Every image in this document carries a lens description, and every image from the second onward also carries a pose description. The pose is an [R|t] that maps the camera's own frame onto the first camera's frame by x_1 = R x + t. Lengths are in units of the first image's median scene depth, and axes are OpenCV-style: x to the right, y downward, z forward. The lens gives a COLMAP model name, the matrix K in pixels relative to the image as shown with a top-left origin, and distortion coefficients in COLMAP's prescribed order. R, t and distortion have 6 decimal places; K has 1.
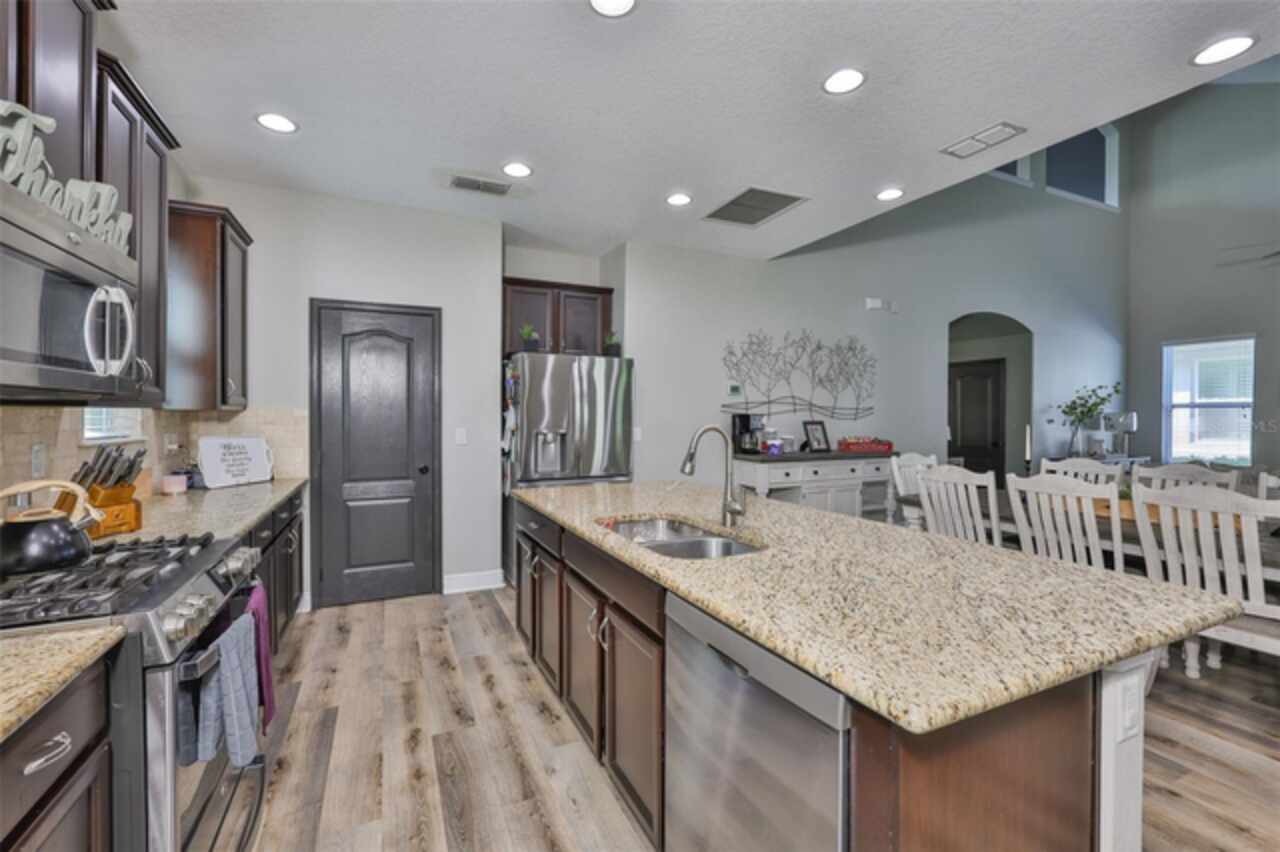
lens RADIAL K [[533.2, 0, 631.5], [0, 533.2, 421.8], [0, 0, 1]] dist [0.000212, 0.000548]
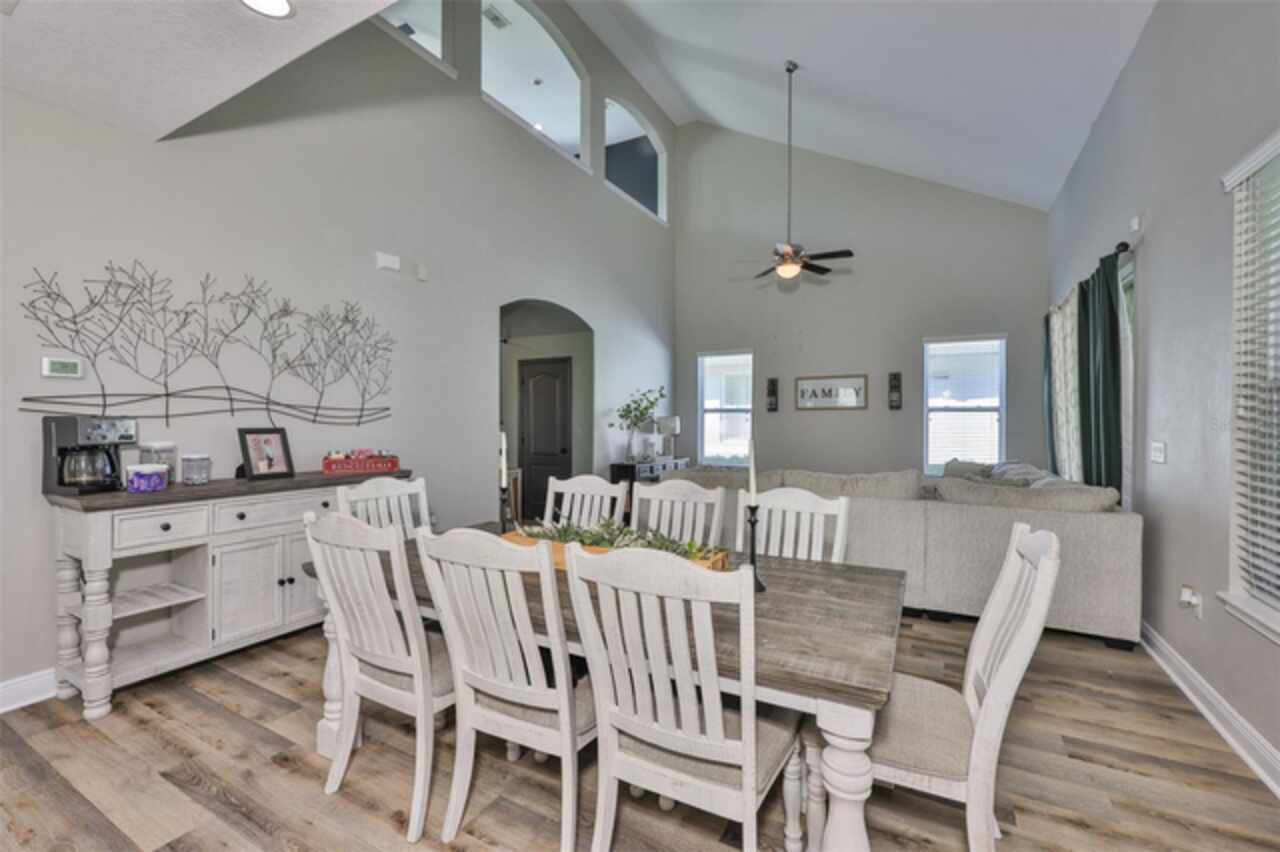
lens RADIAL K [[554.6, 0, 642.9], [0, 554.6, 422.0], [0, 0, 1]] dist [0.001853, 0.000211]
pose [[0.796071, -0.002381, 0.605198, 0.405739], [0.006660, 0.999966, -0.004827, -0.003000], [-0.605166, 0.007873, 0.796060, 0.304986]]
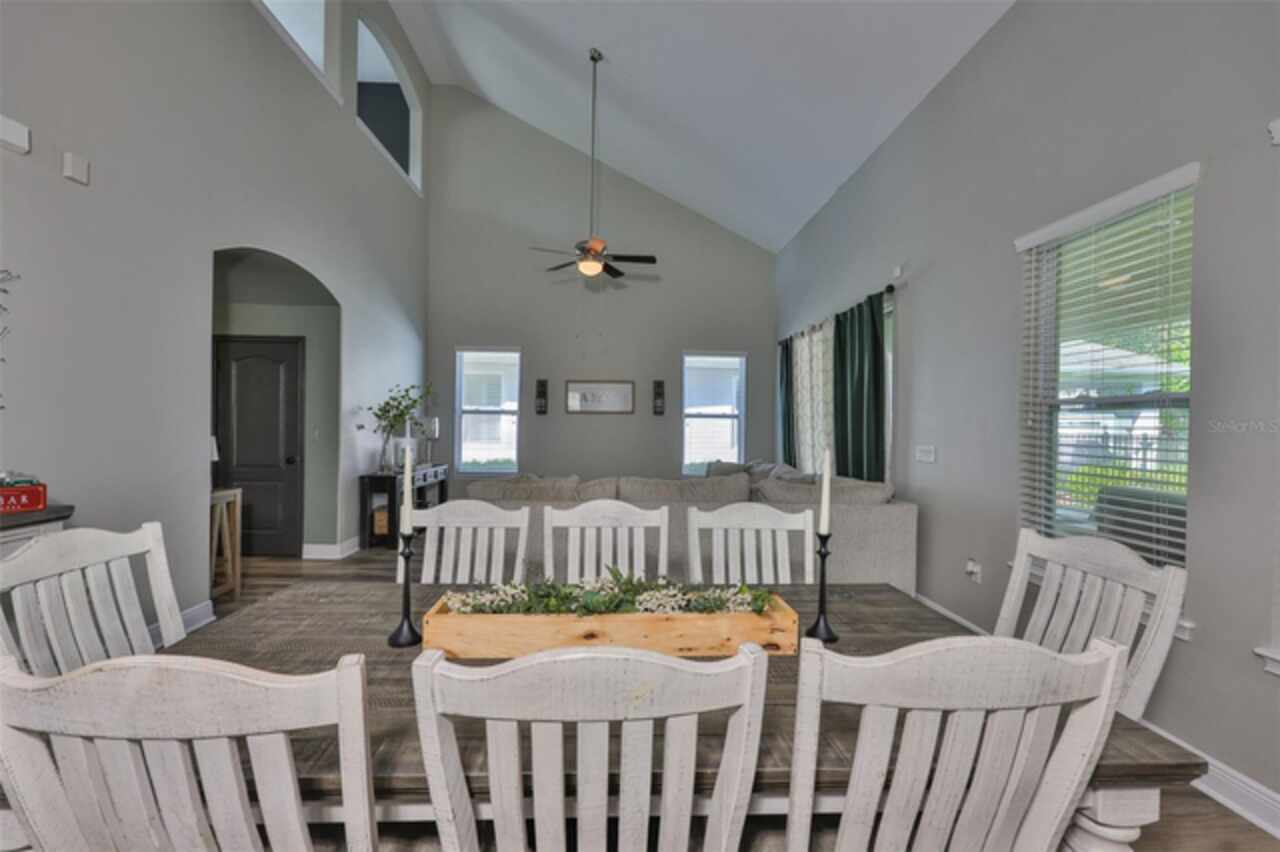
lens RADIAL K [[539.6, 0, 640.0], [0, 539.6, 426.0], [0, 0, 1]] dist [0.000591, 0.000266]
pose [[0.364195, 0.001942, 0.931321, 0.376728], [-0.002839, 0.999995, -0.000974, -0.006068], [-0.931318, -0.002290, 0.364199, 0.614150]]
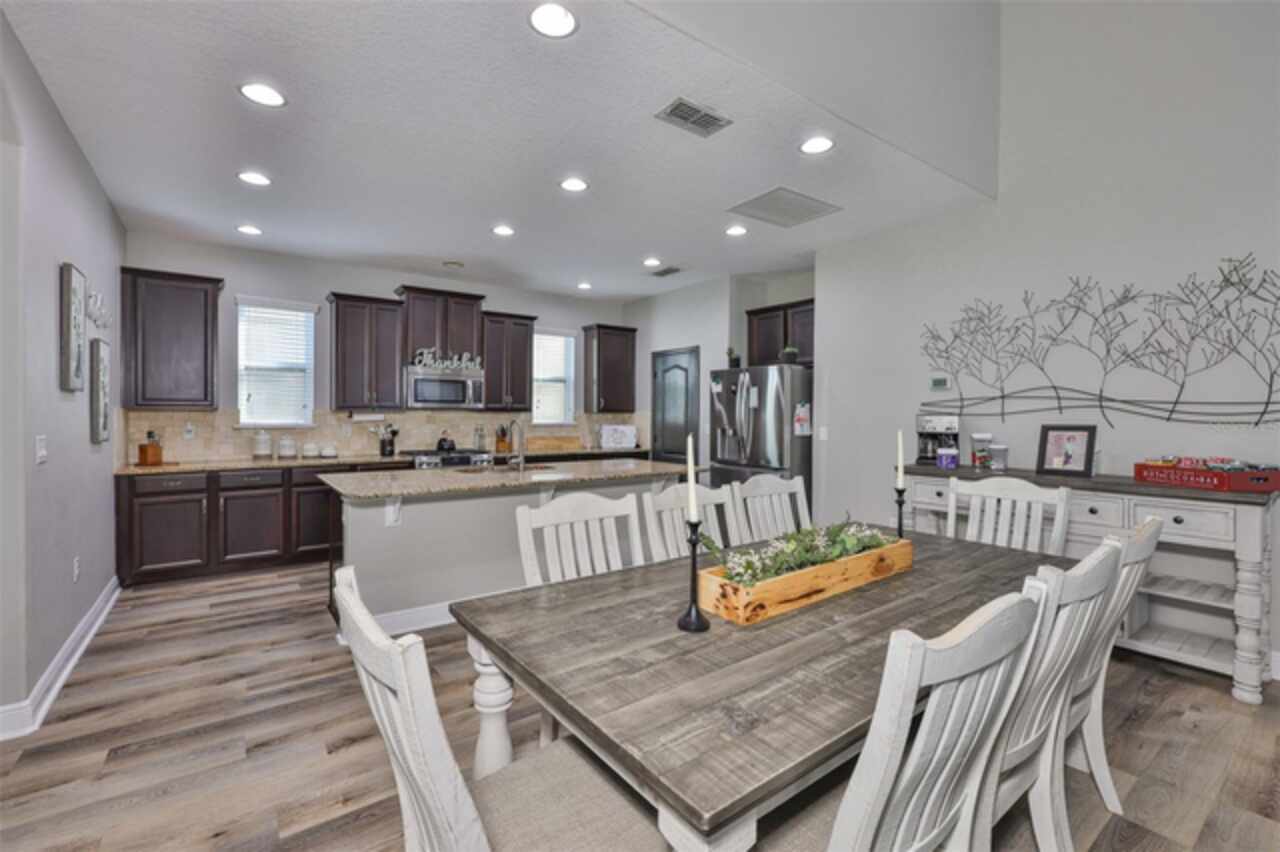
lens RADIAL K [[513.5, 0, 642.9], [0, 513.5, 420.7], [0, 0, 1]] dist [-0.001071, -0.000165]
pose [[0.247681, 0.009993, -0.968790, 1.068291], [-0.013382, 0.999887, 0.006893, -0.005407], [0.968749, 0.011257, 0.247787, 0.495797]]
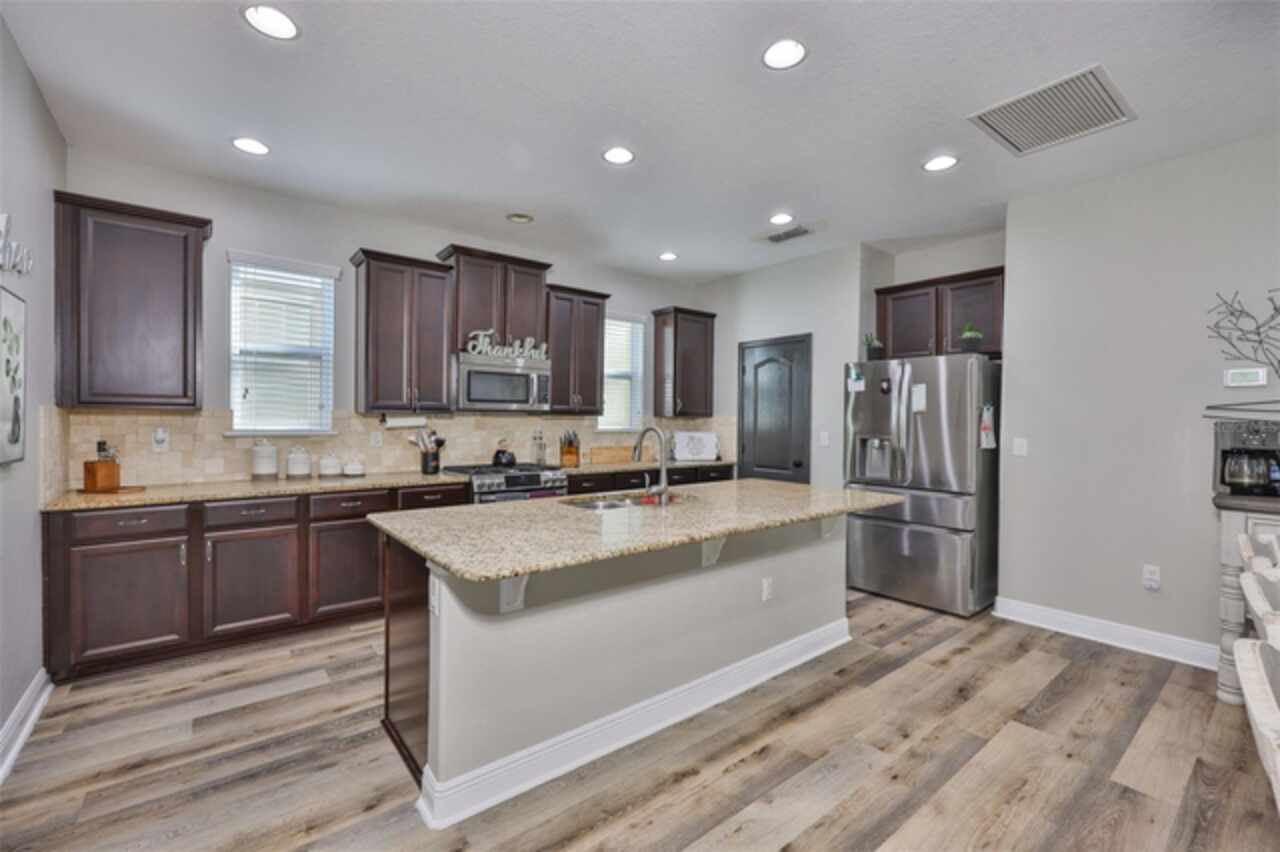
lens RADIAL K [[524.1, 0, 640.0], [0, 524.1, 426.0], [0, 0, 1]] dist [-0.001465, -0.000062]
pose [[0.262316, 0.013620, -0.964886, 0.719786], [-0.018104, 0.999794, 0.009191, -0.004845], [0.964812, 0.015057, 0.262509, 0.319697]]
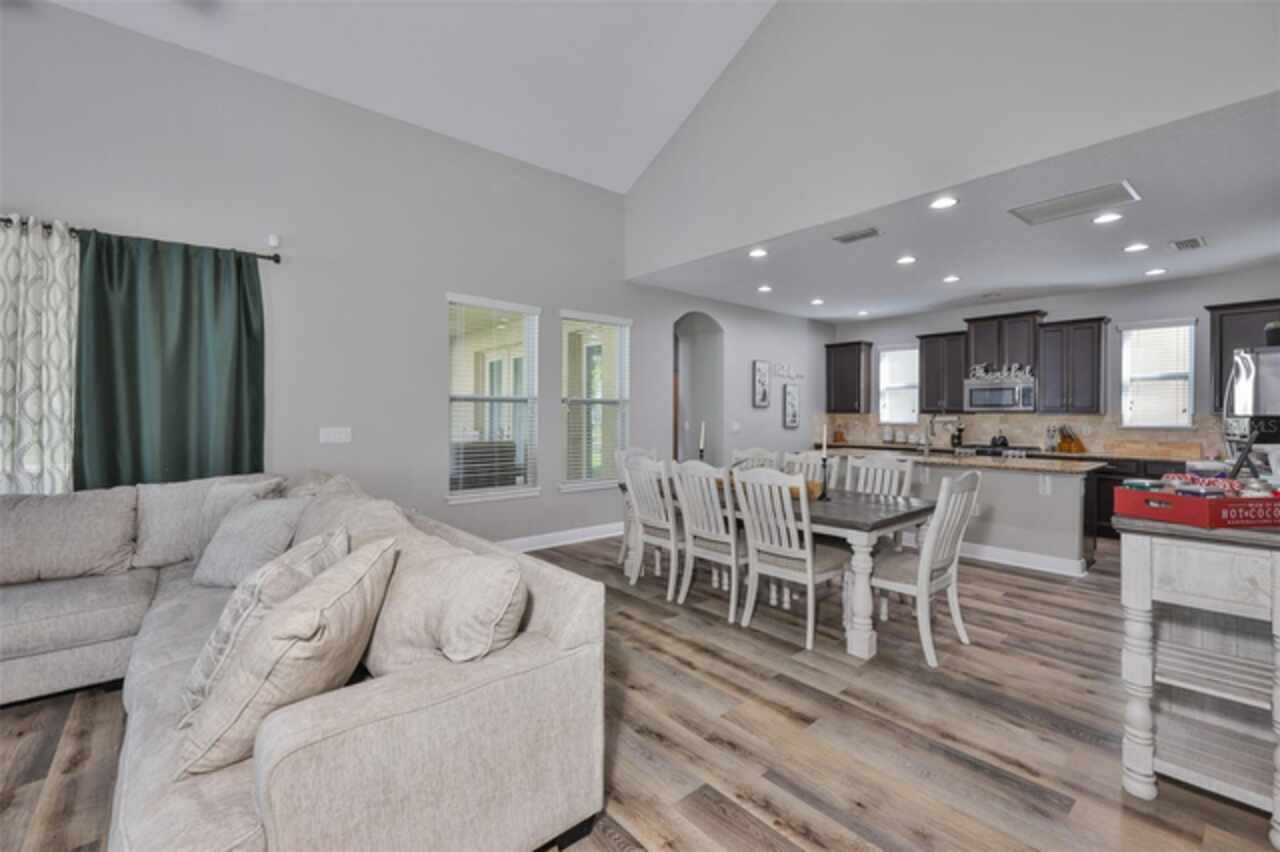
lens RADIAL K [[554.6, 0, 642.9], [0, 554.6, 422.0], [0, 0, 1]] dist [0.001853, 0.000211]
pose [[-0.959483, -0.001751, -0.281760, 1.220077], [-0.008358, 0.999717, 0.022252, -0.017104], [0.281642, 0.023705, -0.959227, 1.683336]]
